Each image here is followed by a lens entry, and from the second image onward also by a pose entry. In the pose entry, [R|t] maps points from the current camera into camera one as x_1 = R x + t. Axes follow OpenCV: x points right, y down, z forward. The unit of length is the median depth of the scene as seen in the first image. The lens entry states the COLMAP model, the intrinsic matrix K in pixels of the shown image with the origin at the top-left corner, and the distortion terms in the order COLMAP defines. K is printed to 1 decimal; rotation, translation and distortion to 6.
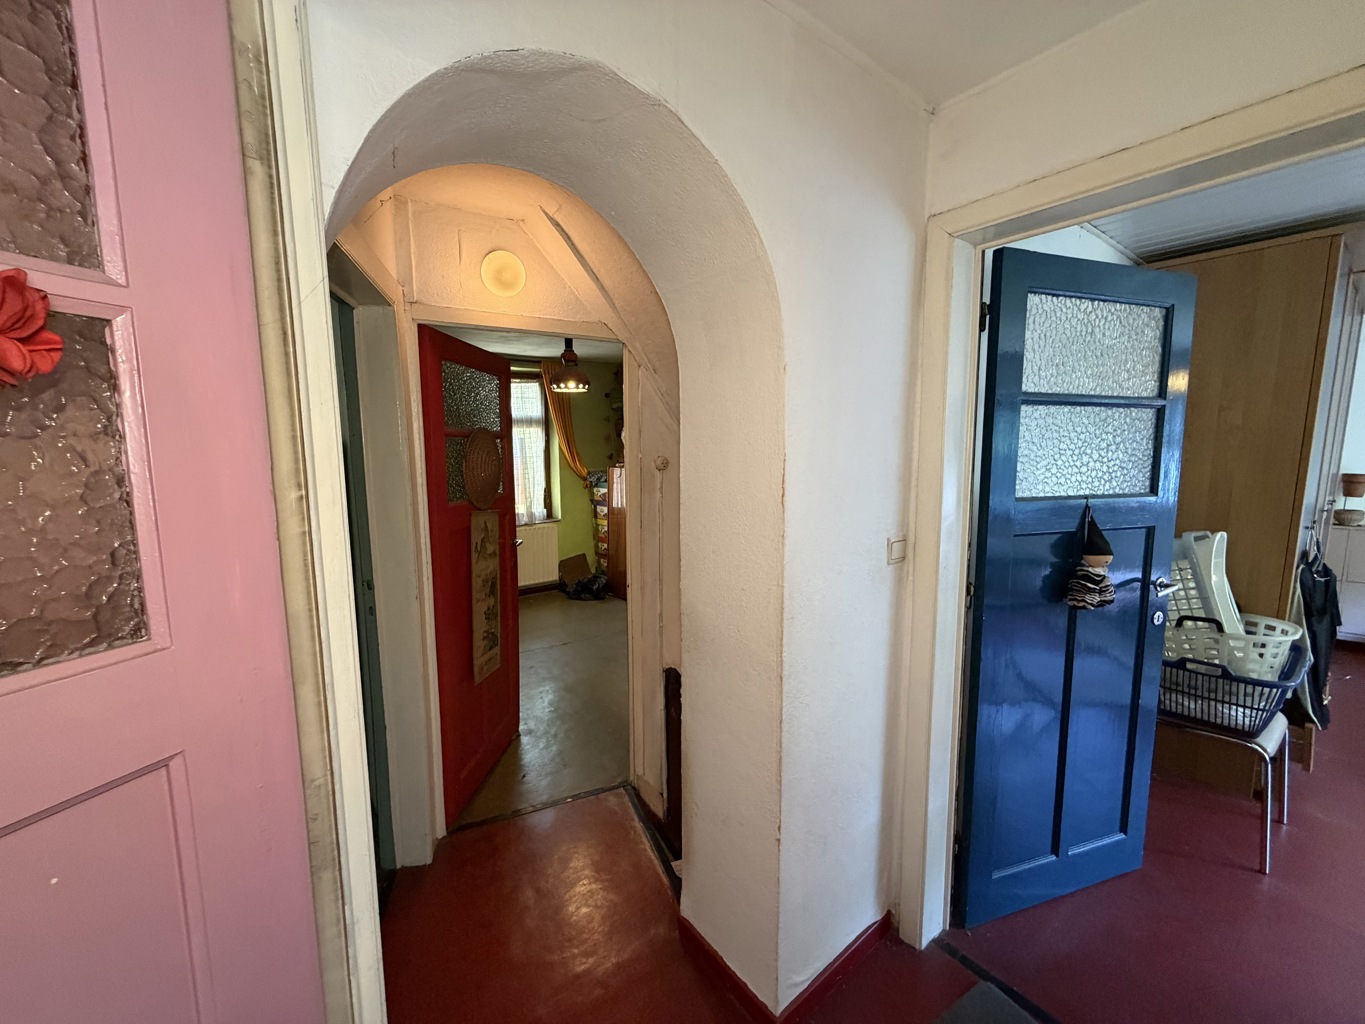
lens RADIAL K [[544.9, 0, 681.7], [0, 544.9, 514.5], [0, 0, 1]] dist [0.002067, 0.000329]
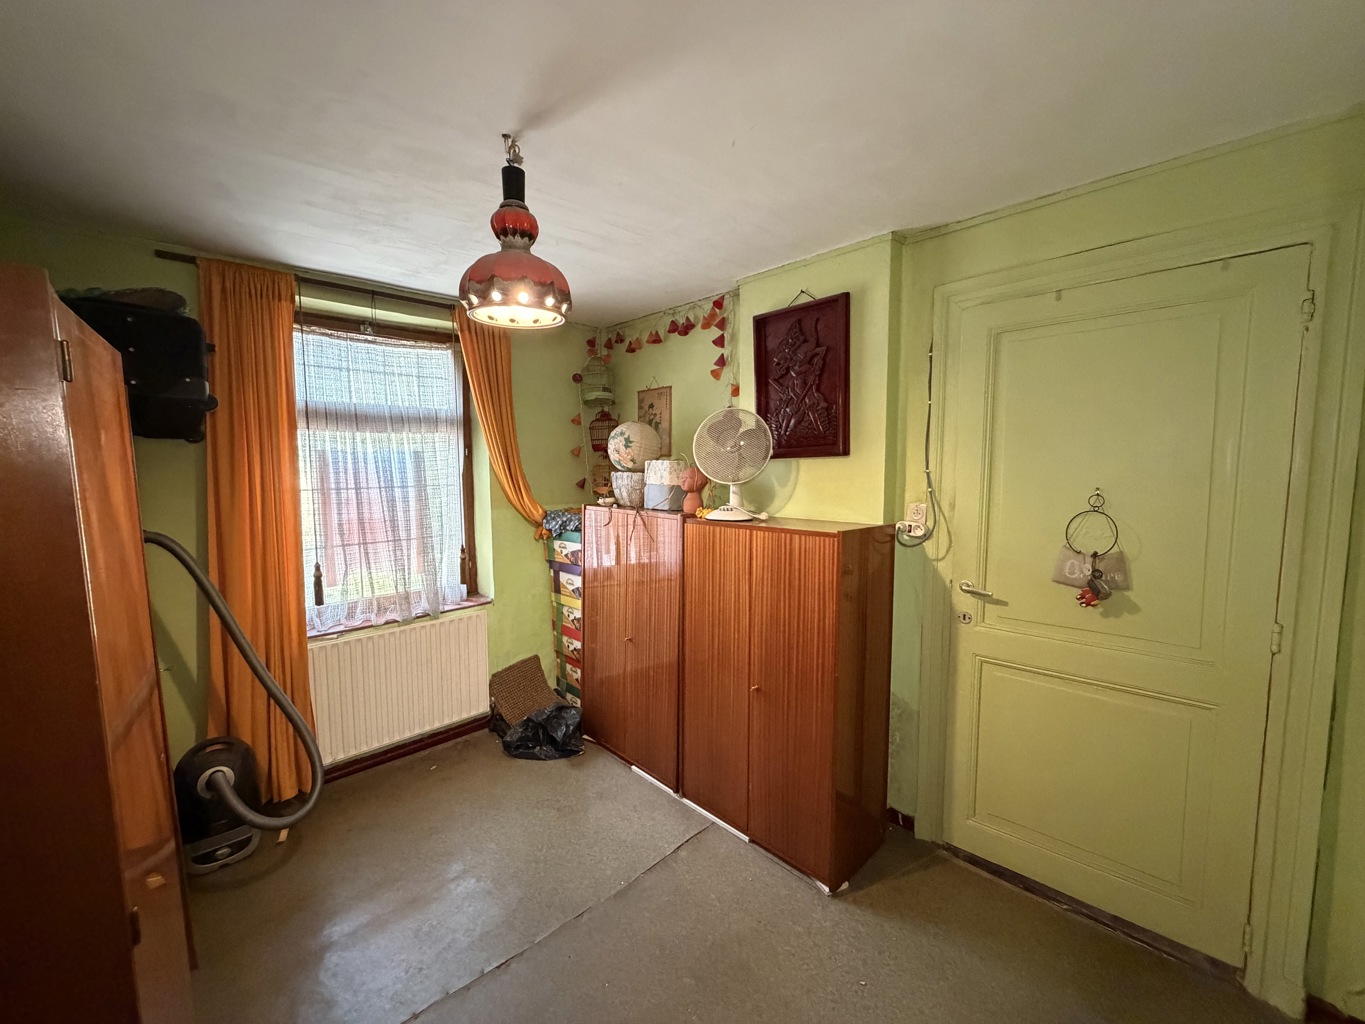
lens RADIAL K [[544.9, 0, 688.4], [0, 544.9, 507.3], [0, 0, 1]] dist [0.002067, 0.000329]
pose [[0.990954, -0.007465, 0.133992, -0.099712], [0.012700, 0.999187, -0.038254, -0.060054], [-0.133598, 0.039609, 0.990244, 0.424966]]
